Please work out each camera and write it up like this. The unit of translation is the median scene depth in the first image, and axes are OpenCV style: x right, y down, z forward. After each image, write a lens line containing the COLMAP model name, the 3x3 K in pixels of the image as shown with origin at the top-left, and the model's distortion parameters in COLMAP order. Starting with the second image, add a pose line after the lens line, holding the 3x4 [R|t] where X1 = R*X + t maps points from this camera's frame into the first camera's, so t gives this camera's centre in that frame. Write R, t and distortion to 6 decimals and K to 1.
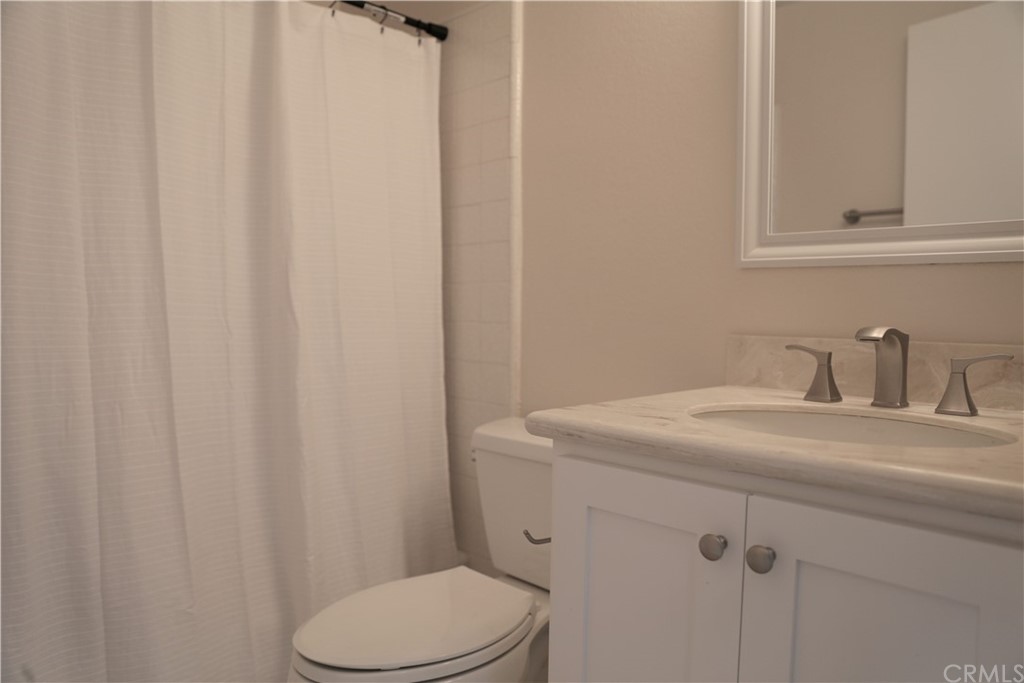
lens RADIAL K [[690.4, 0, 512.0], [0, 690.4, 341.5], [0, 0, 1]] dist [-0.113440, 0.079862]
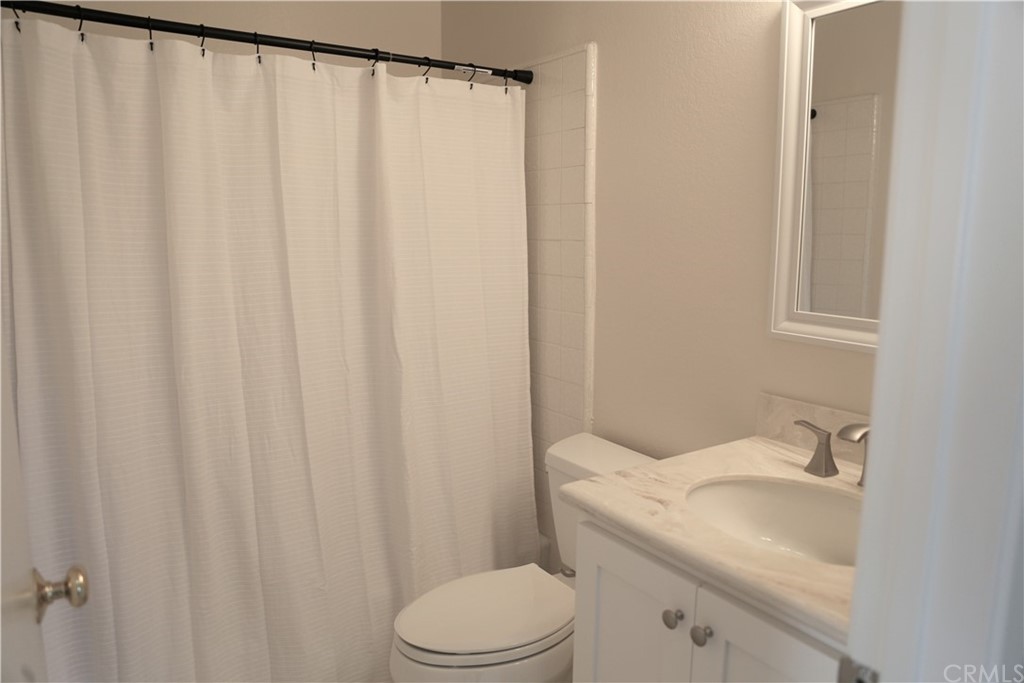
lens RADIAL K [[699.3, 0, 509.1], [0, 699.3, 344.2], [0, 0, 1]] dist [-0.117289, 0.098329]
pose [[0.982718, 0.019019, -0.184130, 0.104662], [0.001268, 0.993993, 0.109438, -0.196365], [0.185105, -0.107780, 0.976790, -0.175999]]
